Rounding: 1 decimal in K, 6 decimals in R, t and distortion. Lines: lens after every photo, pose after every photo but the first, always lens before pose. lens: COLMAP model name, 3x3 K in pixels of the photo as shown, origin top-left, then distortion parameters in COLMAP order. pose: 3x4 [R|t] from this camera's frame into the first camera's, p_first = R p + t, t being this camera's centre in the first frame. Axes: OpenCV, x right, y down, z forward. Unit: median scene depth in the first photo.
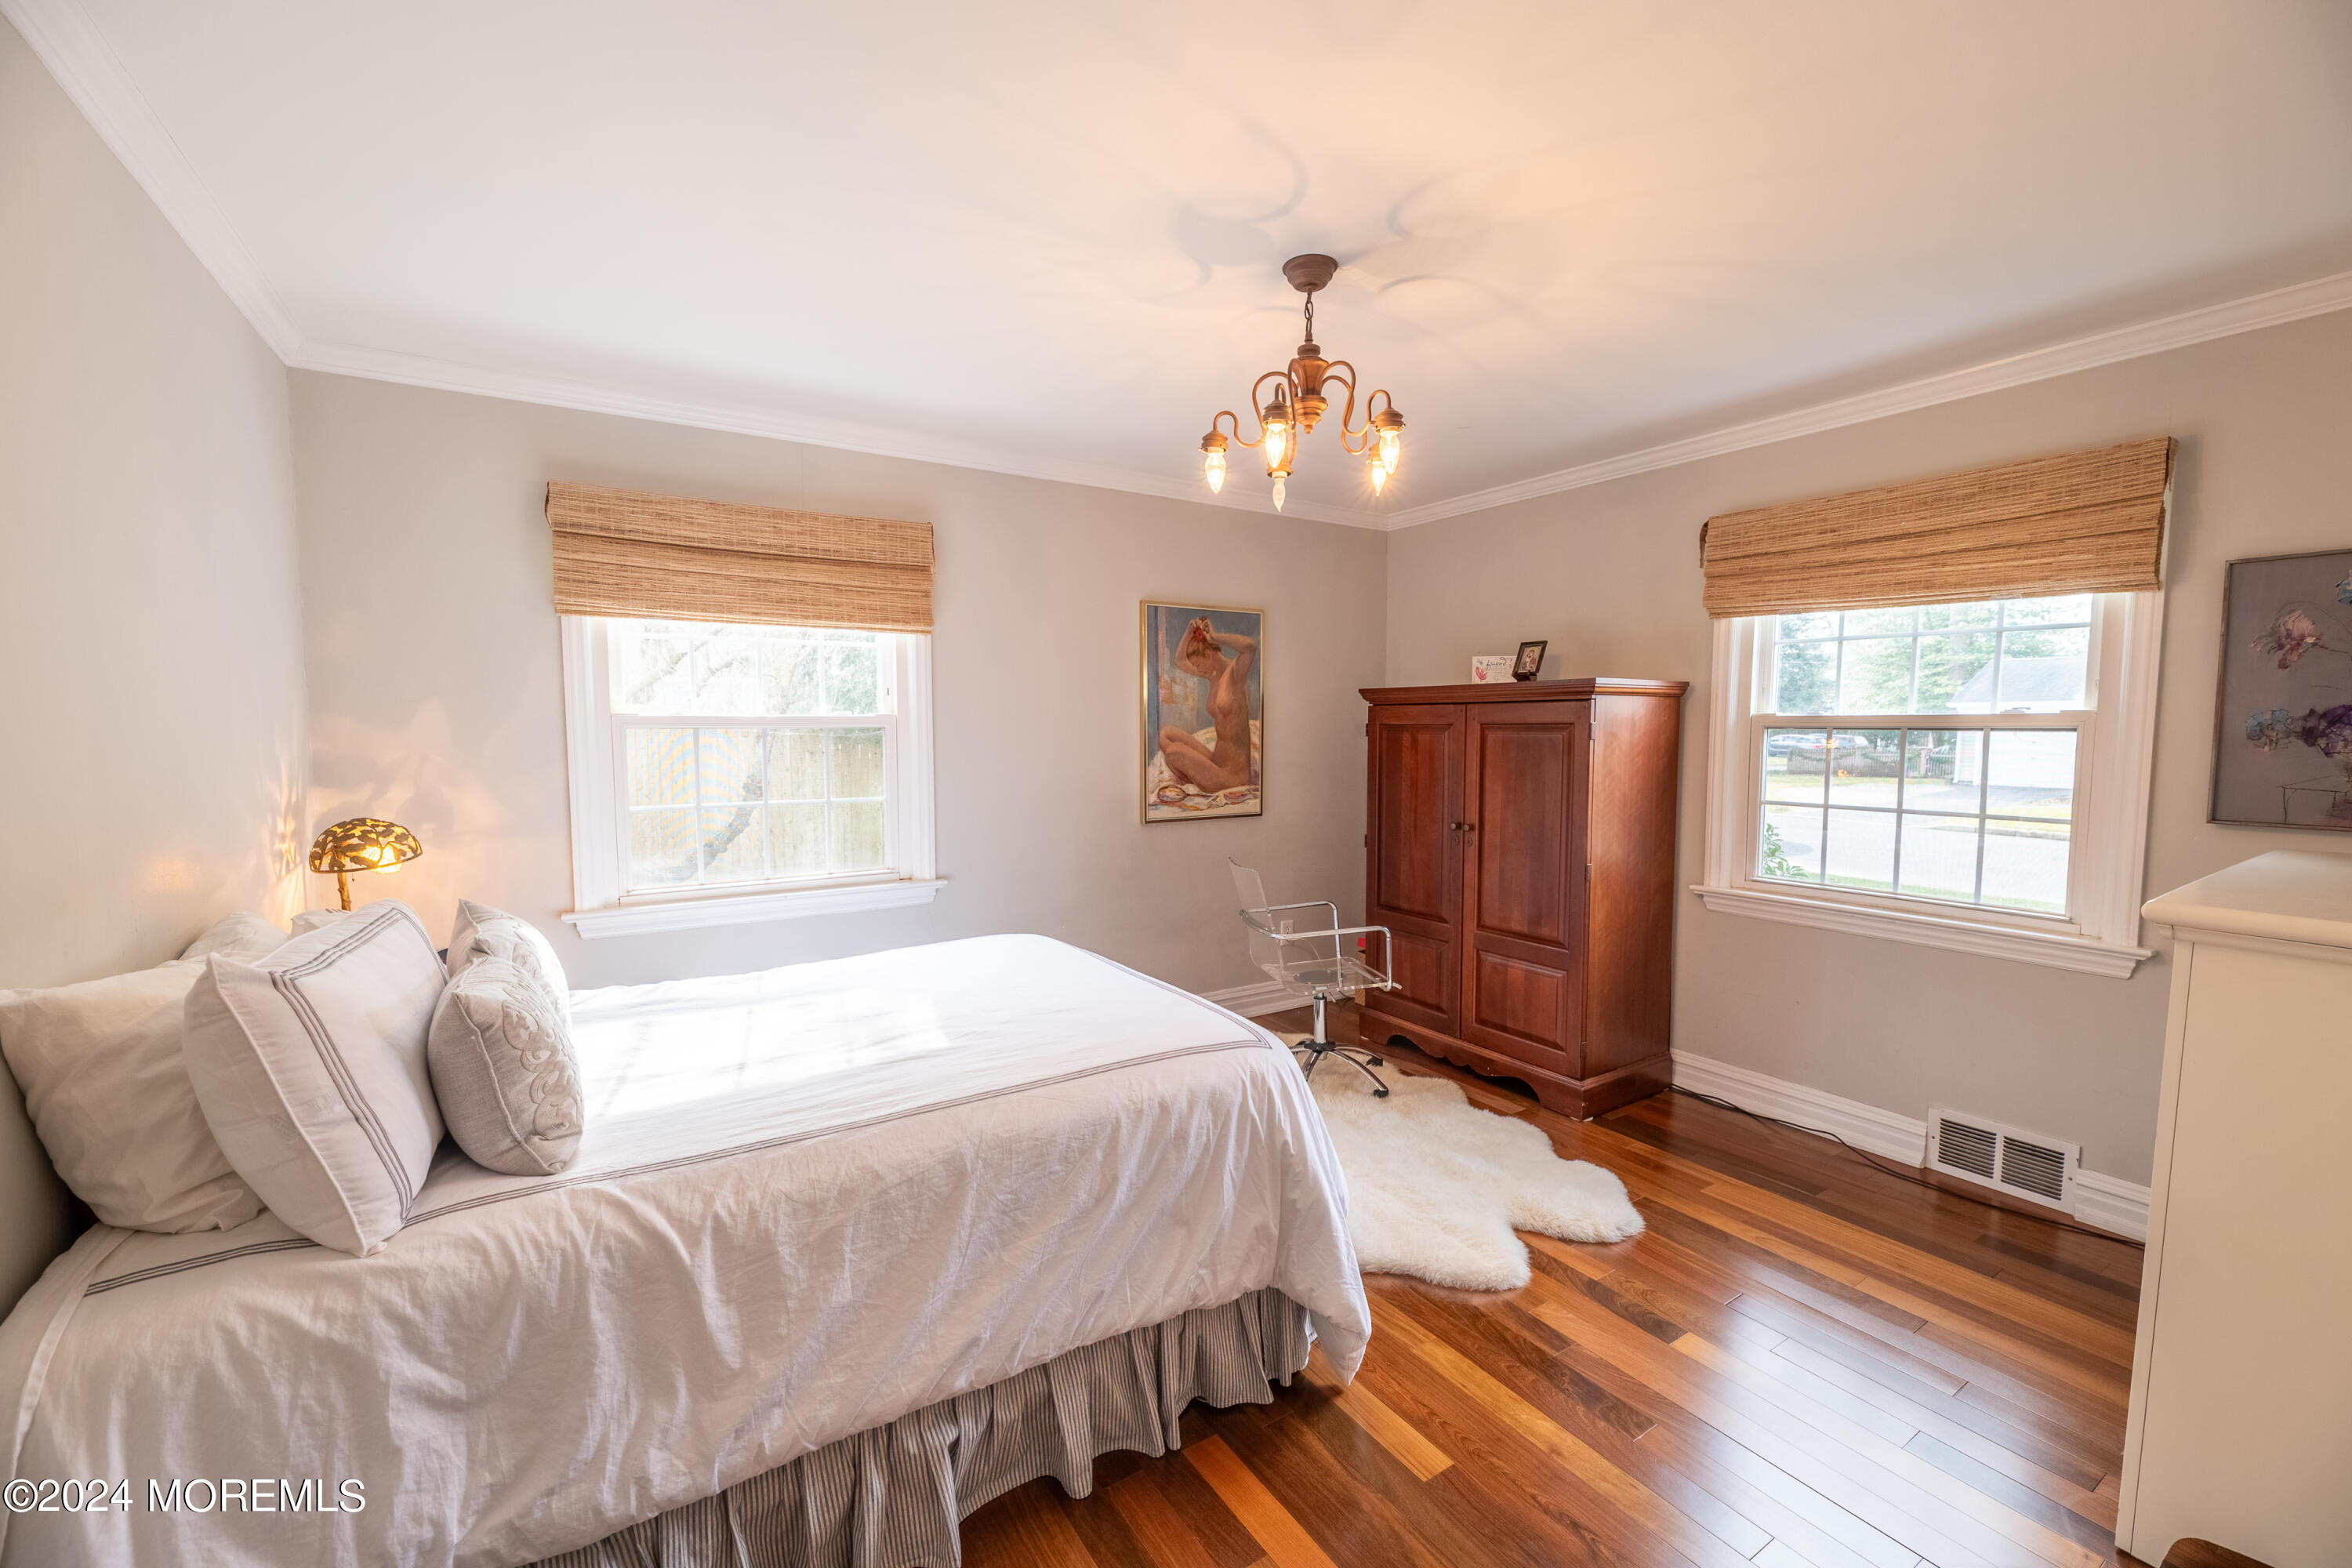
lens RADIAL K [[955.0, 0, 1185.0], [0, 955.0, 789.1], [0, 0, 1]] dist [-0.002493, -0.000909]
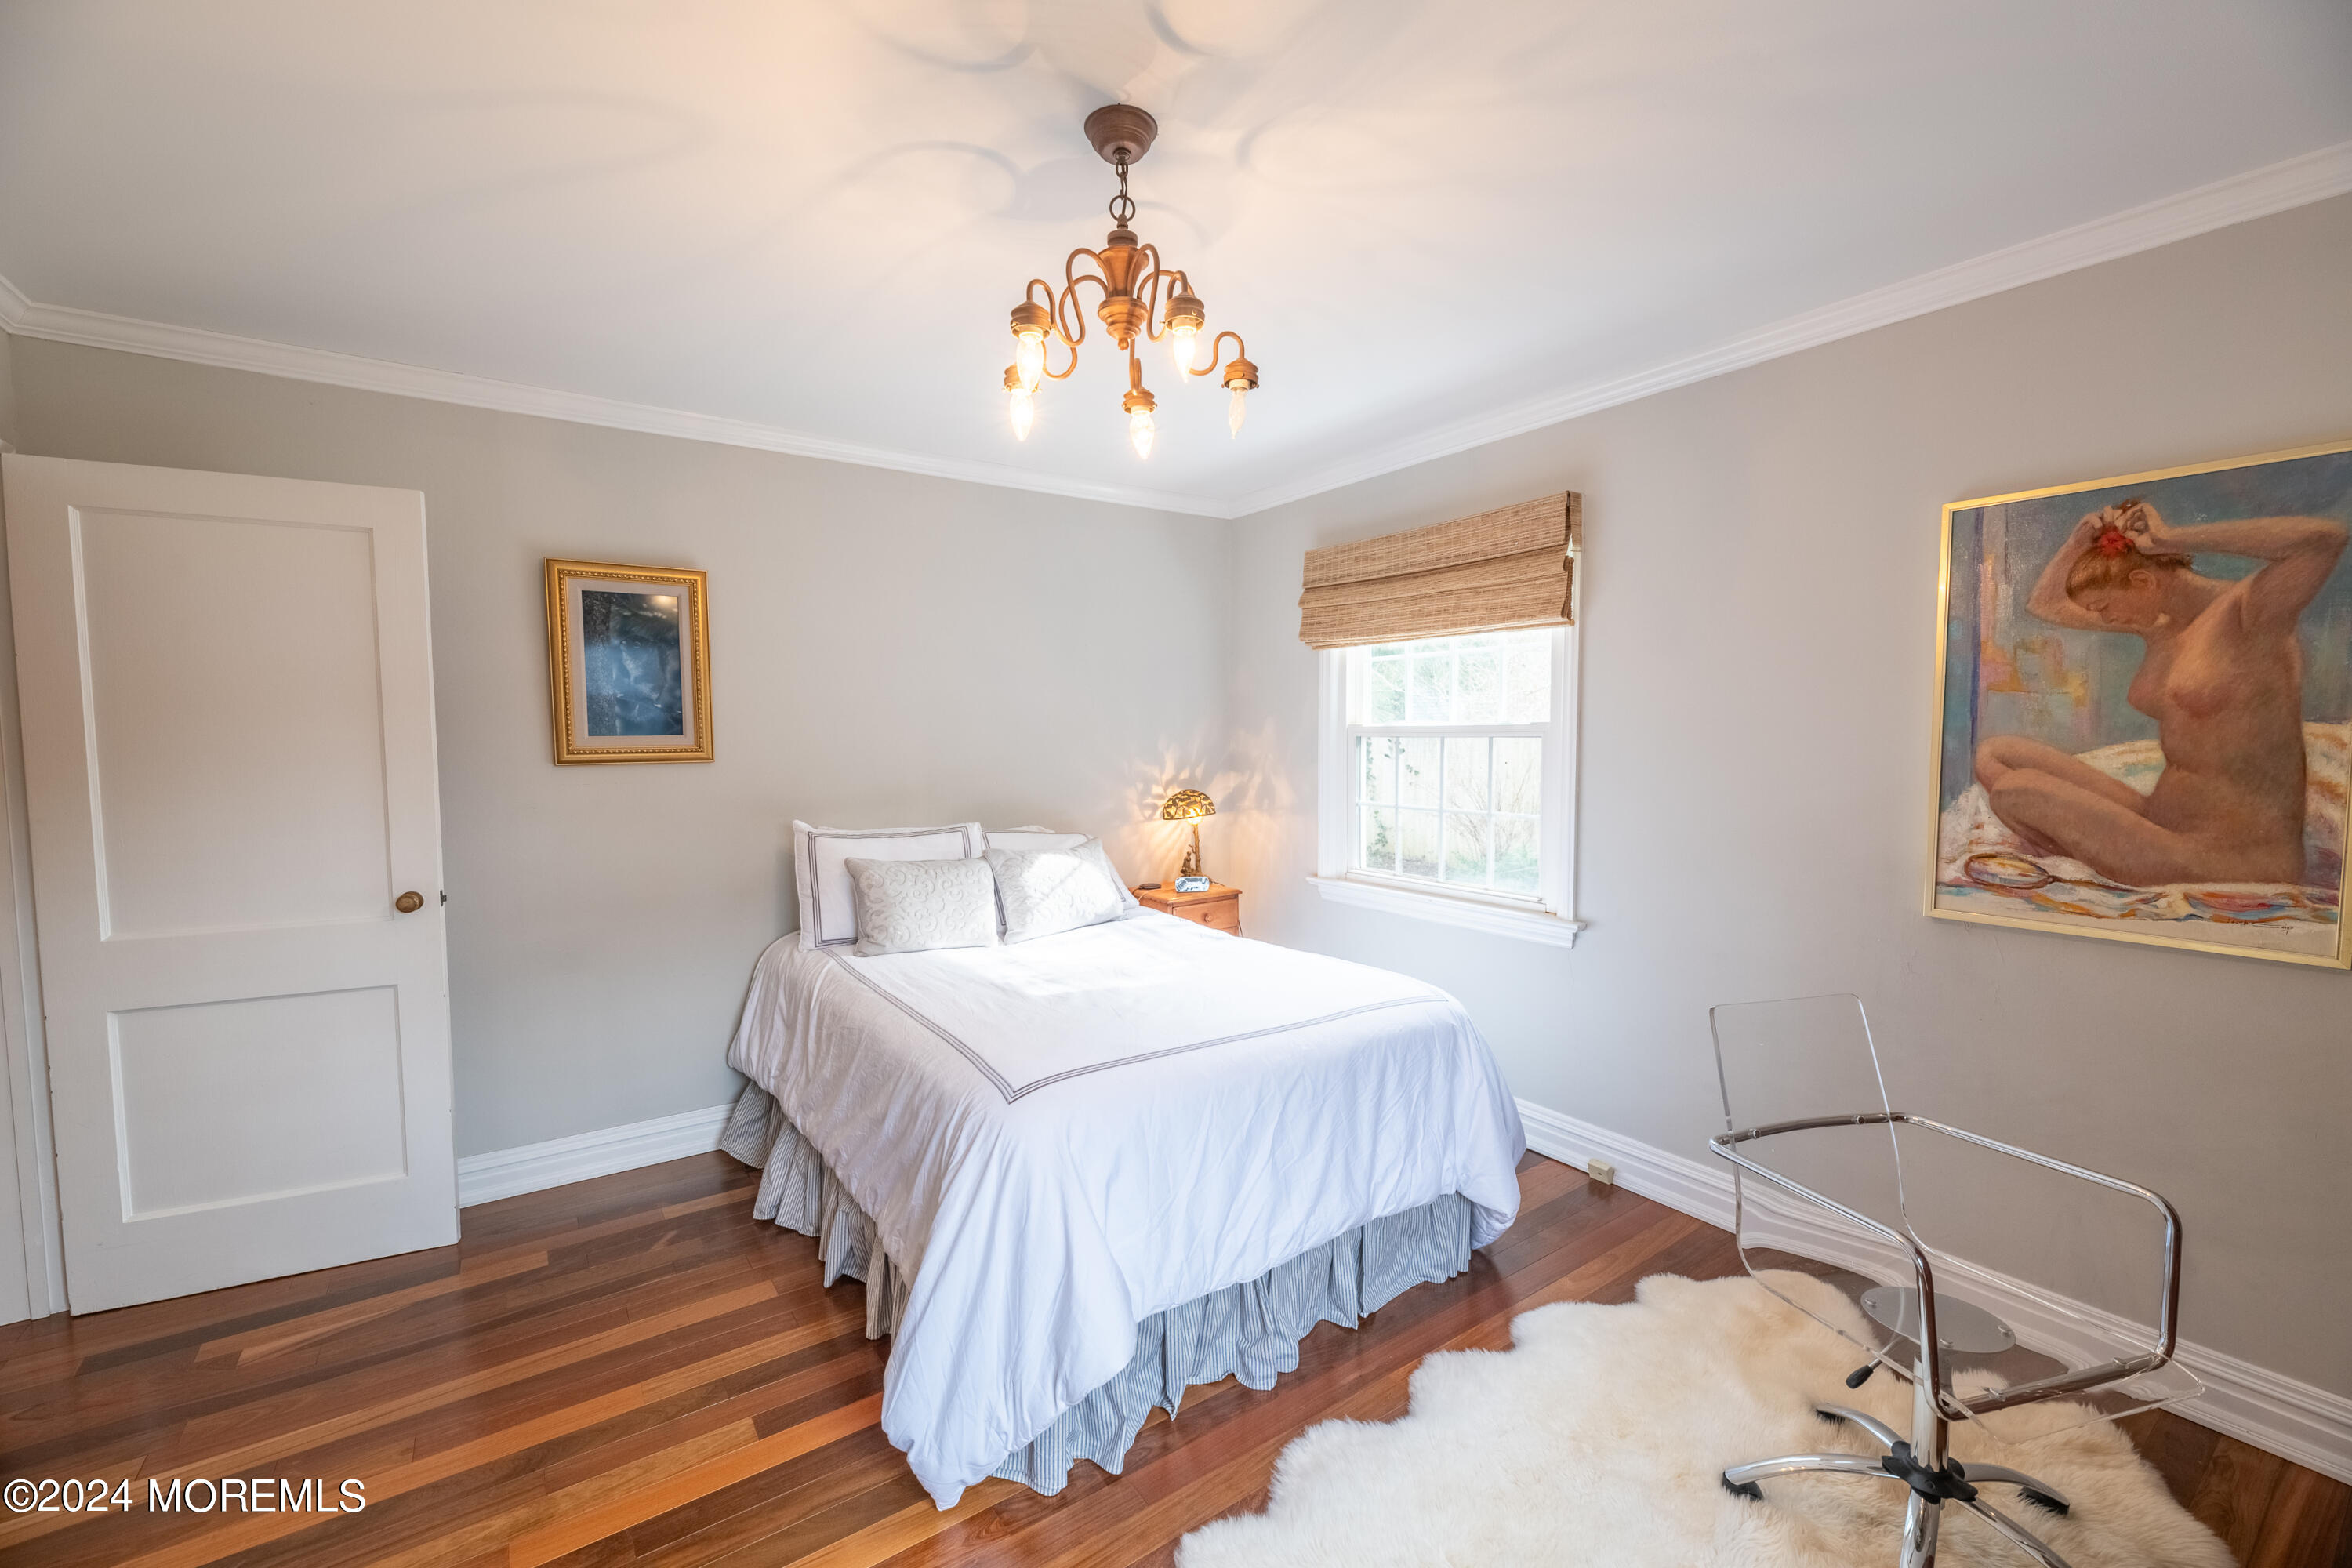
lens RADIAL K [[955.0, 0, 1182.2], [0, 955.0, 789.2], [0, 0, 1]] dist [-0.002493, -0.000909]
pose [[0.043764, 0.060052, -0.997235, 0.473365], [-0.065315, 0.996228, 0.057125, -0.038737], [0.996905, 0.062634, 0.047521, 0.541309]]
